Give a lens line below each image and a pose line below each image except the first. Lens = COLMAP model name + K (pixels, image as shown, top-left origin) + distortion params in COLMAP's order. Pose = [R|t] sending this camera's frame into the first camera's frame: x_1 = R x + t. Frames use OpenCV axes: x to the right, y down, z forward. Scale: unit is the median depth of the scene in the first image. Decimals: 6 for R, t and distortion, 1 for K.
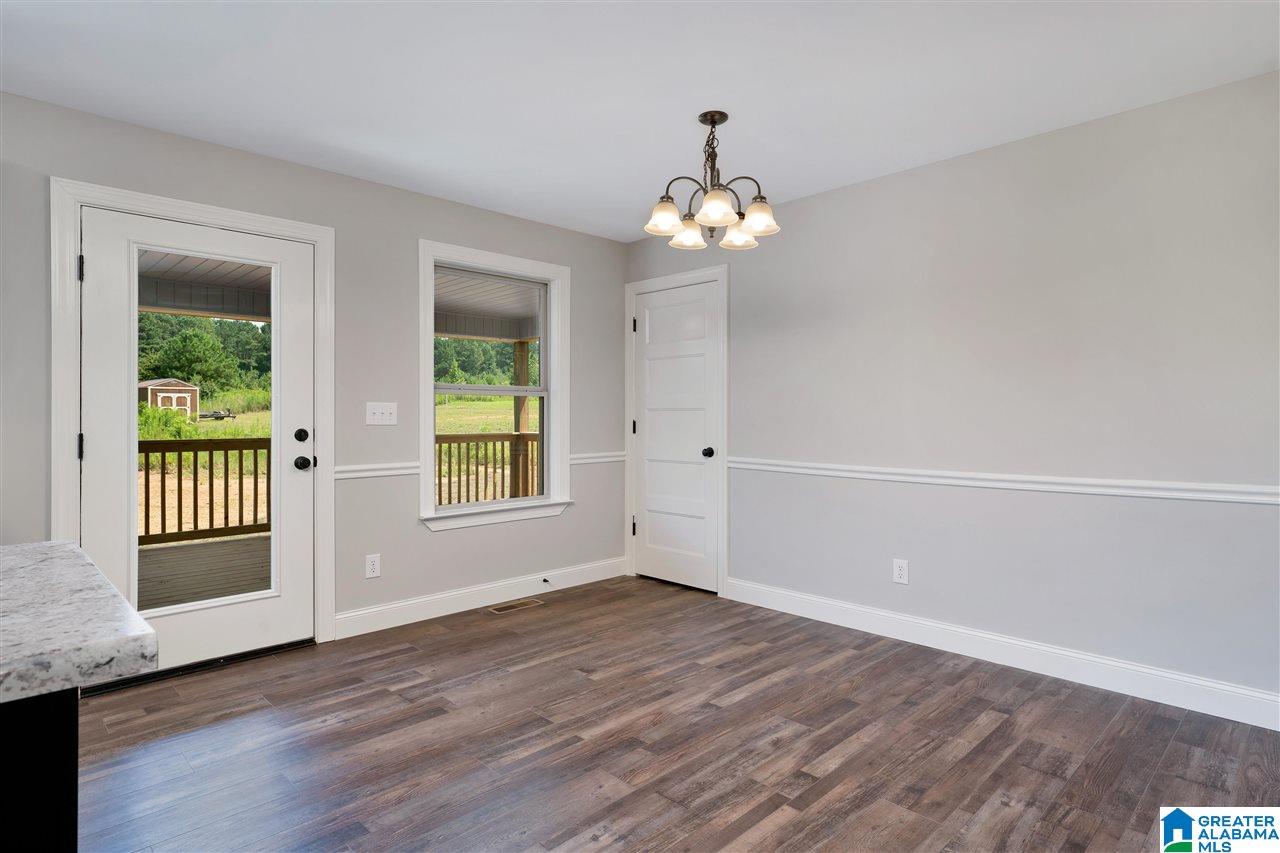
lens RADIAL K [[687.5, 0, 644.6], [0, 687.5, 422.7], [0, 0, 1]] dist [0.011849, 0.000174]
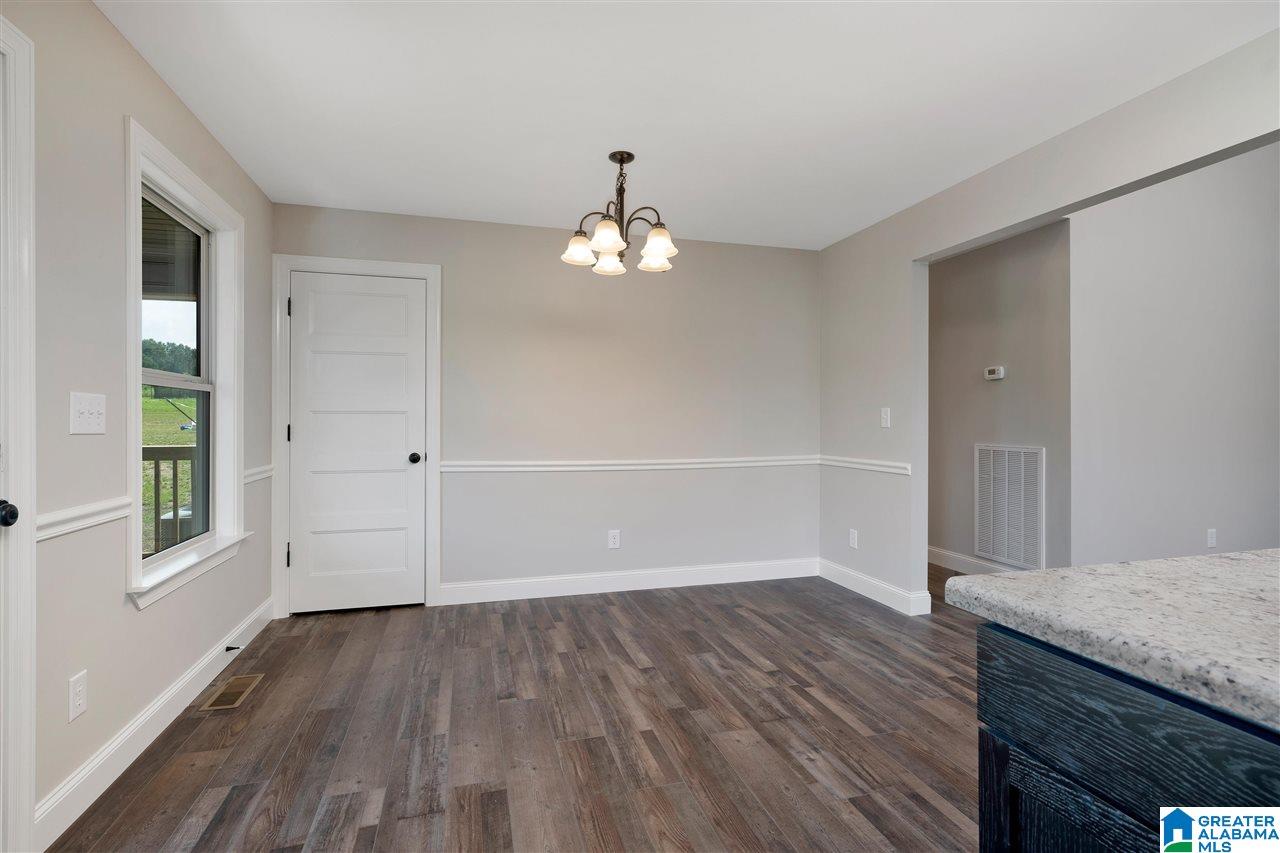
lens RADIAL K [[620.0, 0, 645.0], [0, 620.0, 426.9], [0, 0, 1]] dist [0.002121, 0.000427]
pose [[0.473192, -0.005863, 0.880940, -0.757256], [0.006878, 0.999972, 0.002960, -0.000817], [-0.880933, 0.004658, 0.473219, 0.465594]]
